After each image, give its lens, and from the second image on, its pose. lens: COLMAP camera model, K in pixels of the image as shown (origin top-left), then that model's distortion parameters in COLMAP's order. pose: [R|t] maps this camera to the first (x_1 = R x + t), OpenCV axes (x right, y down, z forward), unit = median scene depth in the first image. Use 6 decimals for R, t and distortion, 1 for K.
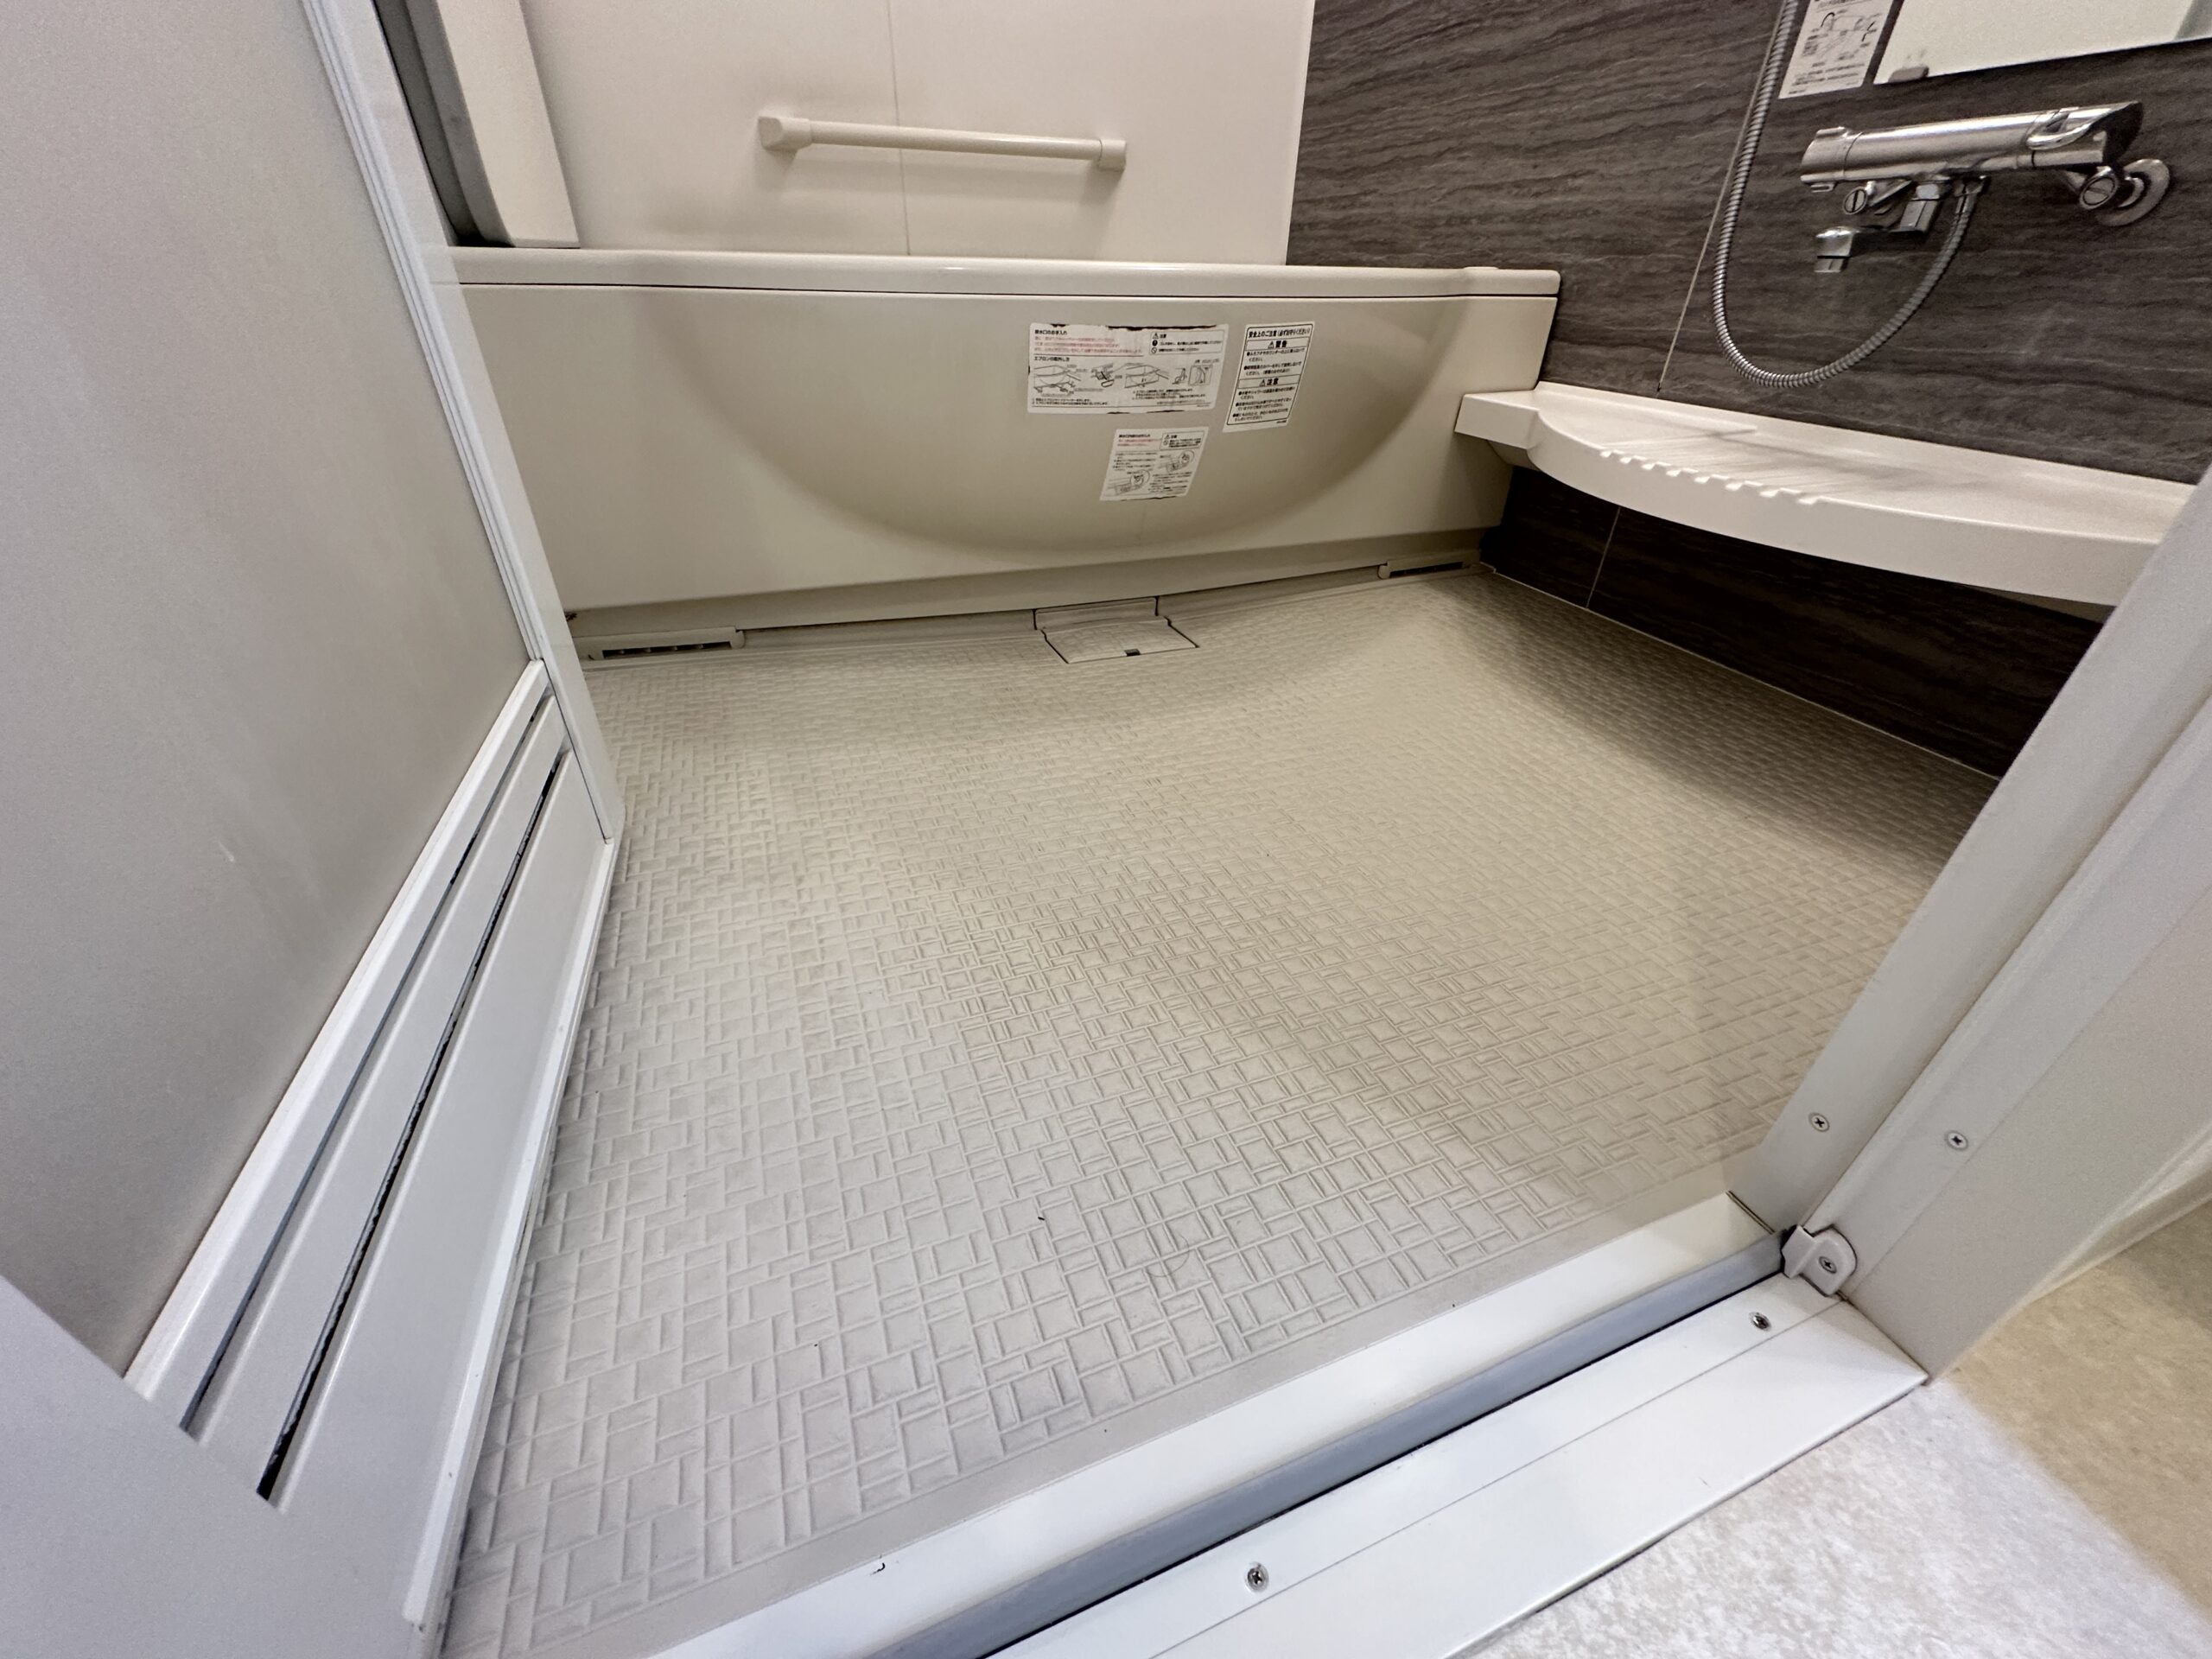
lens RADIAL K [[874.9, 0, 1105.7], [0, 874.9, 830.7], [0, 0, 1]] dist [0.000185, -0.000120]
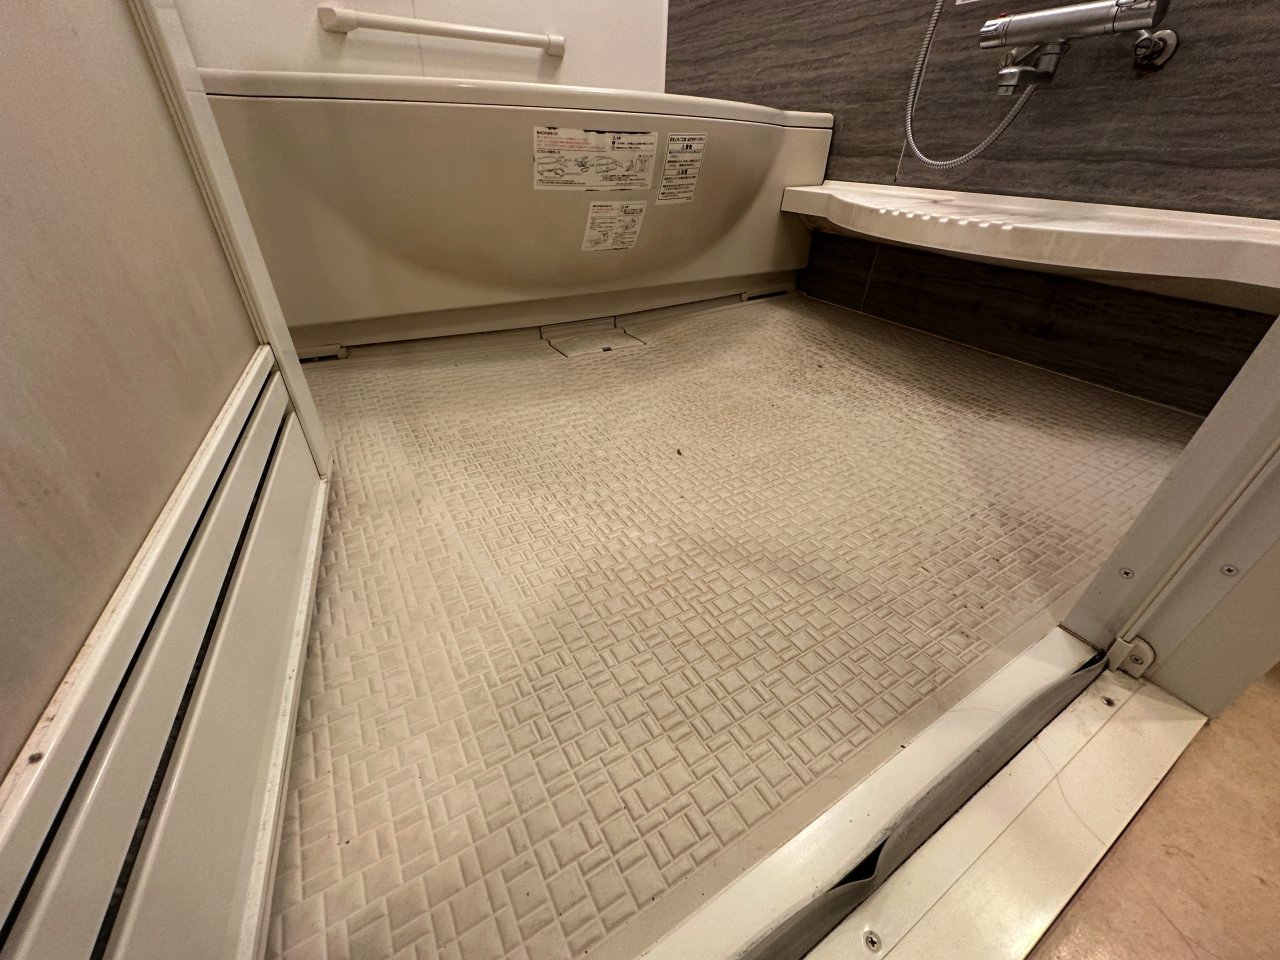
lens RADIAL K [[505.5, 0, 638.3], [0, 505.5, 481.4], [0, 0, 1]] dist [-0.001165, -0.000155]
pose [[0.985226, -0.091925, 0.144495, -0.078806], [0.090050, 0.995747, 0.019475, 0.027923], [-0.145671, -0.006176, 0.989314, 0.090024]]
